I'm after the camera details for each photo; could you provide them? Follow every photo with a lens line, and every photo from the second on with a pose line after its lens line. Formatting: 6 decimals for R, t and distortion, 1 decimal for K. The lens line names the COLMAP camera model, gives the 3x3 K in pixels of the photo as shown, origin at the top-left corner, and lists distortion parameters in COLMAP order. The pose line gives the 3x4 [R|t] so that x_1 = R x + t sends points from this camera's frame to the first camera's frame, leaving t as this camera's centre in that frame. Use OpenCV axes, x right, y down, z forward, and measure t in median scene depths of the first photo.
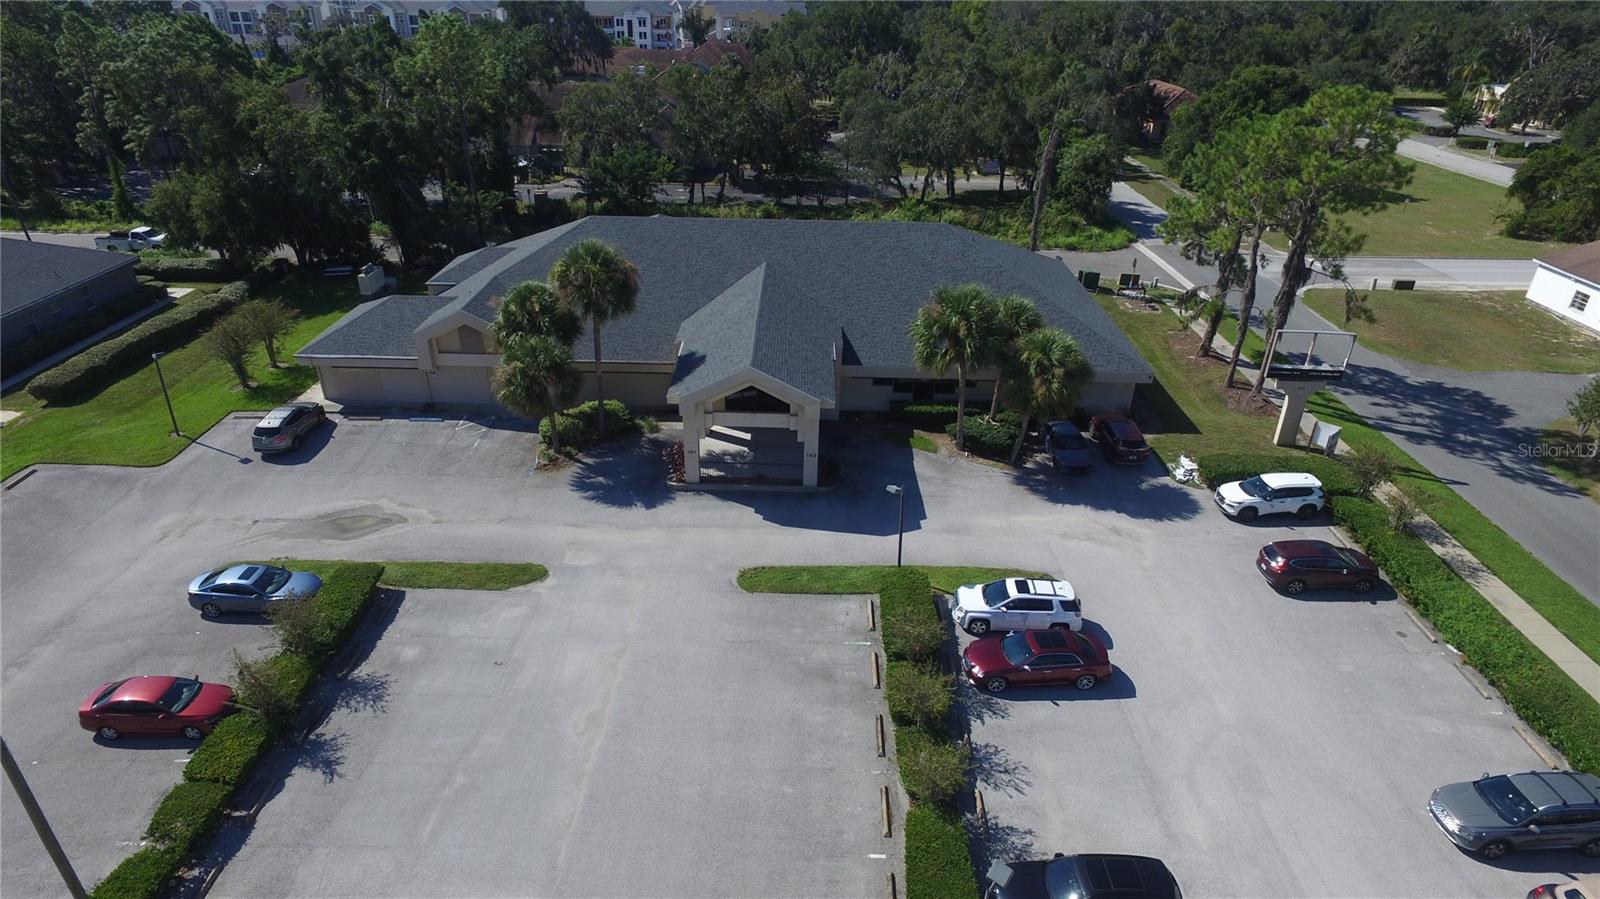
lens RADIAL K [[934.5, 0, 792.5], [0, 934.5, 442.7], [0, 0, 1]] dist [-0.018767, 0.017148]
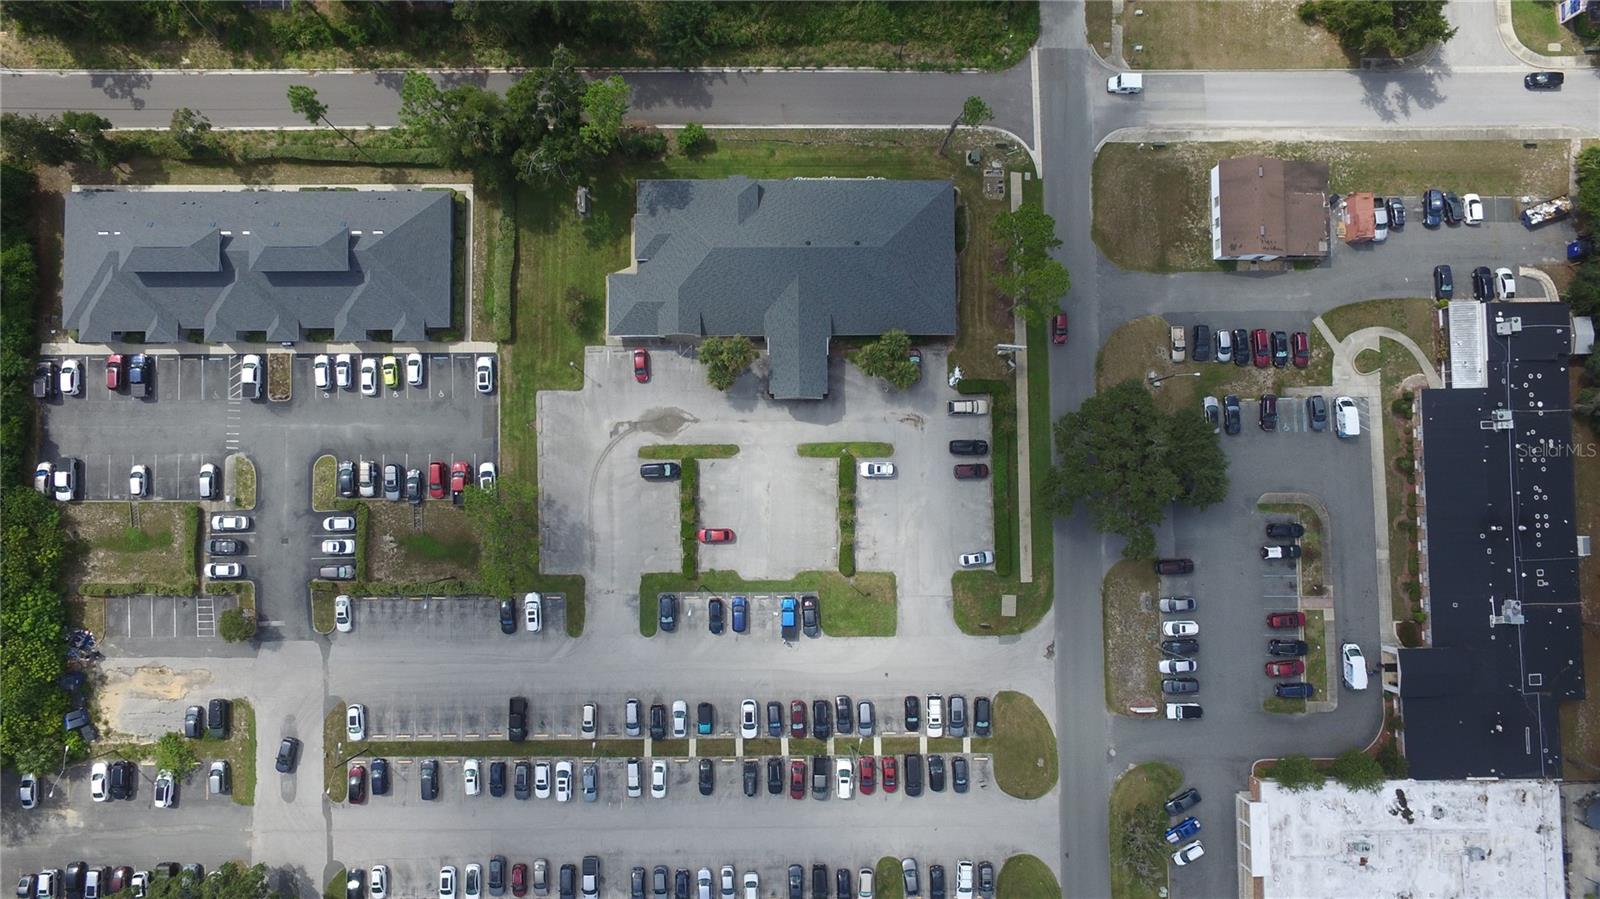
lens RADIAL K [[934.5, 0, 794.2], [0, 934.5, 447.3], [0, 0, 1]] dist [-0.018767, 0.017148]
pose [[0.999637, -0.026681, 0.003866, -0.068848], [0.010267, 0.509319, 0.860516, -2.278035], [-0.024928, -0.860164, 0.509408, -0.576553]]
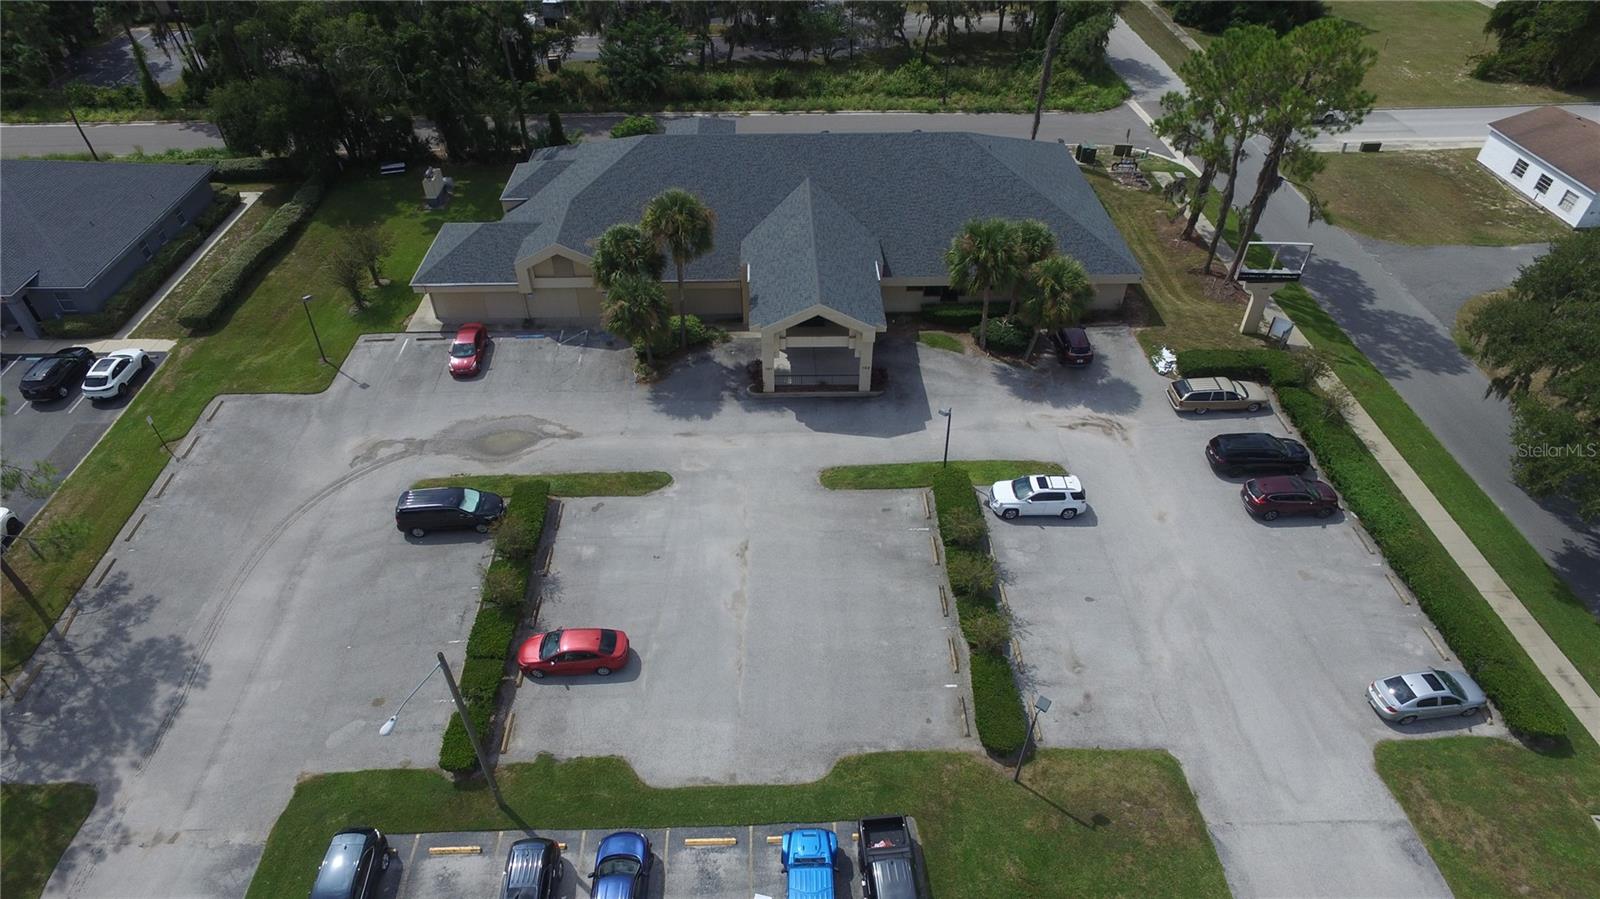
lens RADIAL K [[934.5, 0, 792.5], [0, 934.5, 446.5], [0, 0, 1]] dist [-0.018767, 0.017148]
pose [[0.998951, -0.039927, 0.022408, -0.103953], [0.033878, 0.973805, 0.224847, -0.157989], [-0.030798, -0.223852, 0.974136, -0.209501]]
